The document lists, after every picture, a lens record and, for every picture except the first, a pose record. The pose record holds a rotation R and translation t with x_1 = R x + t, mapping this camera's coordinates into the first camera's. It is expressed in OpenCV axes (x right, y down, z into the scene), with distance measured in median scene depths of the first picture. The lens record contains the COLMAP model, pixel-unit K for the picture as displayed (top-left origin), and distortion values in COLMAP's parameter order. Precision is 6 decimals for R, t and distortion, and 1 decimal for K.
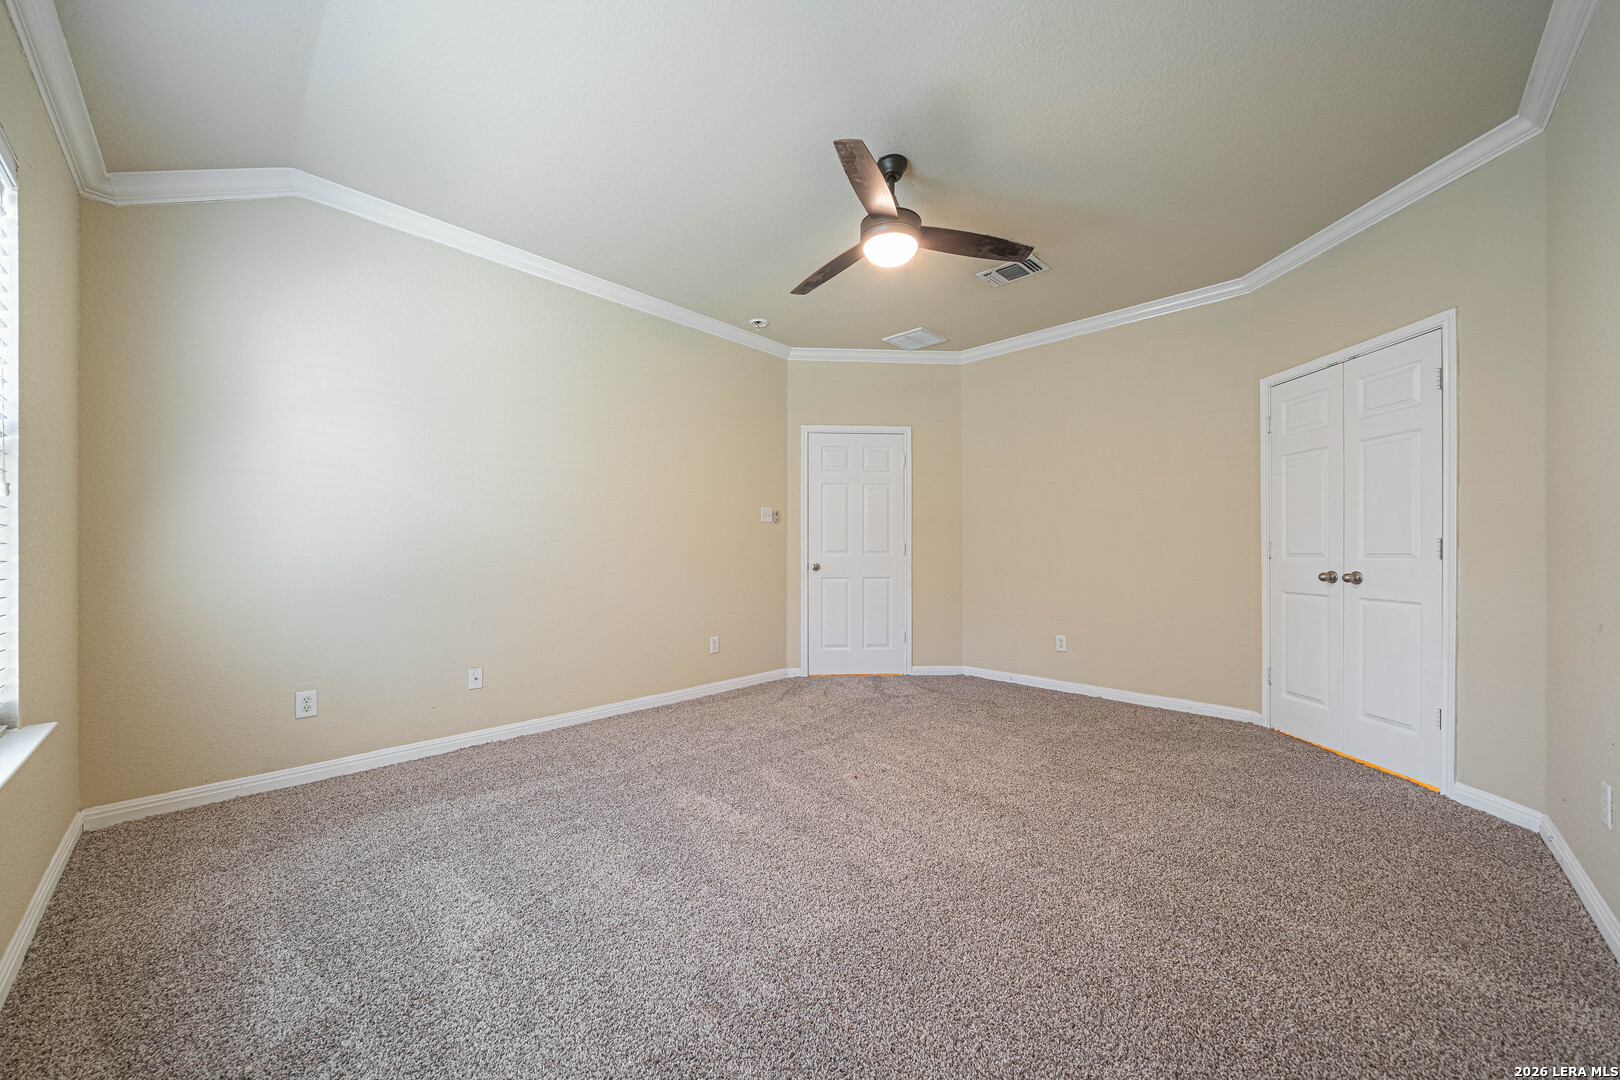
lens RADIAL K [[566.1, 0, 808.7], [0, 566.1, 551.7], [0, 0, 1]] dist [-0.006185, -0.000242]
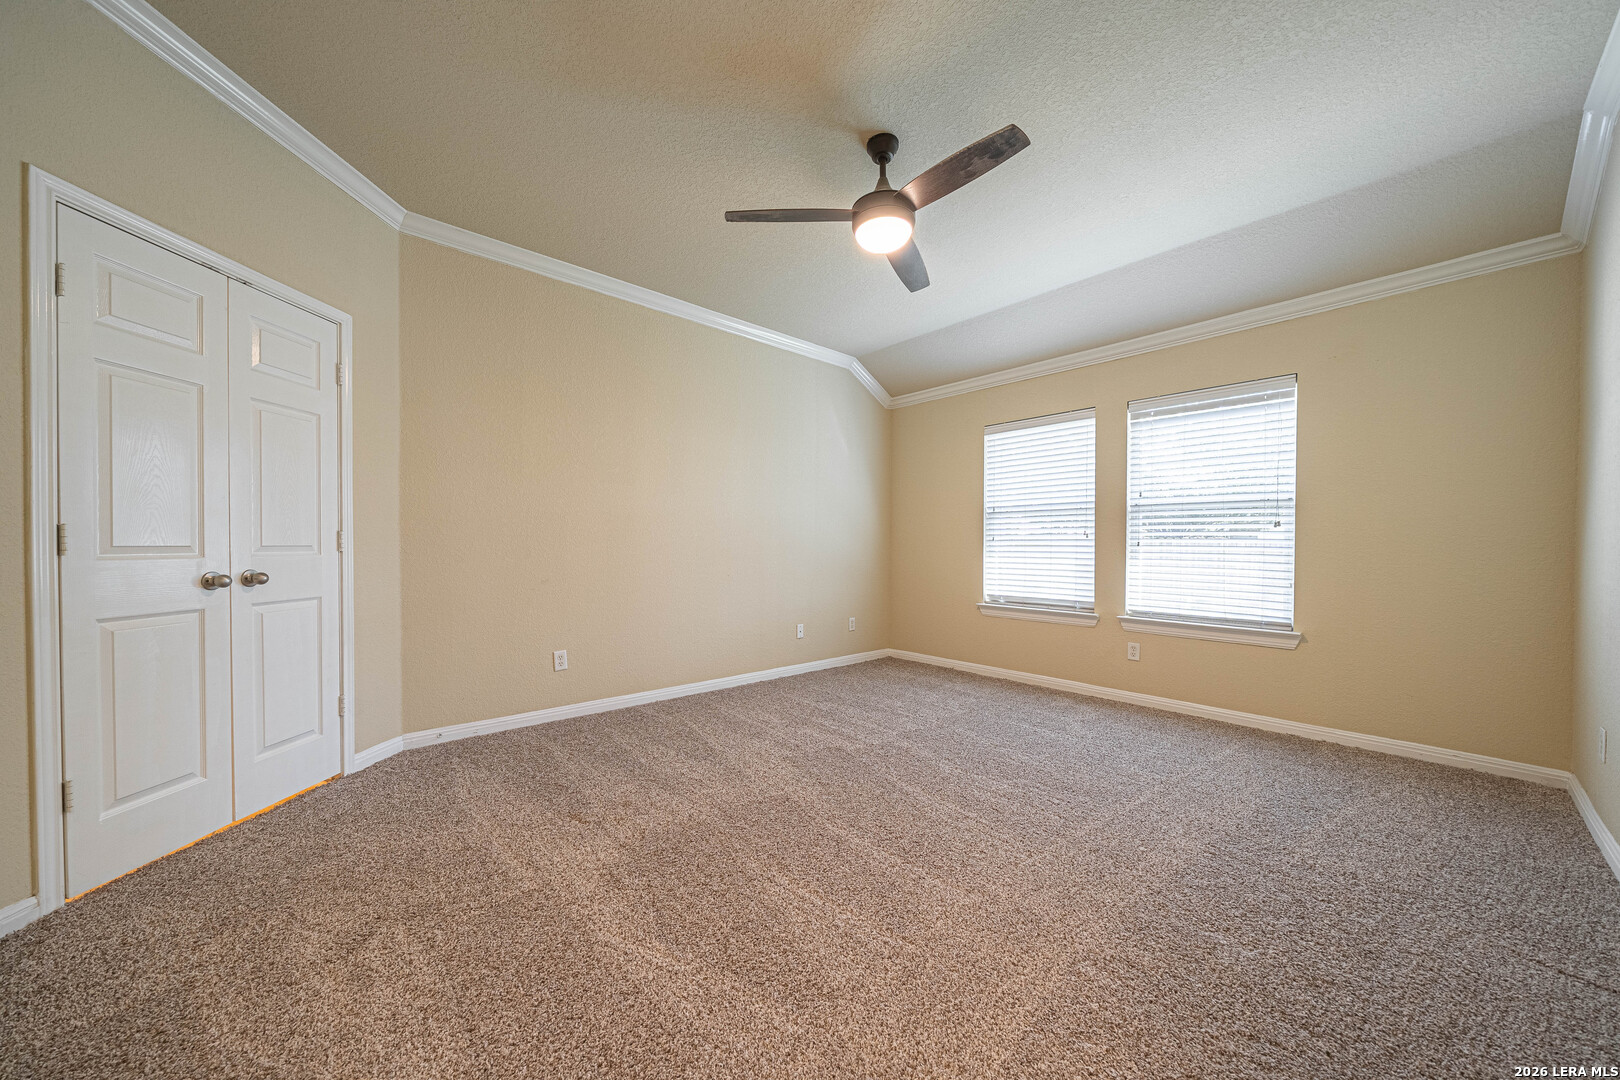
lens RADIAL K [[566.1, 0, 808.7], [0, 566.1, 551.7], [0, 0, 1]] dist [-0.006185, -0.000242]
pose [[-0.997027, -0.009393, 0.076482, 0.159798], [-0.008005, 0.999798, 0.018440, -0.009624], [-0.076640, 0.017773, -0.996900, 1.661011]]
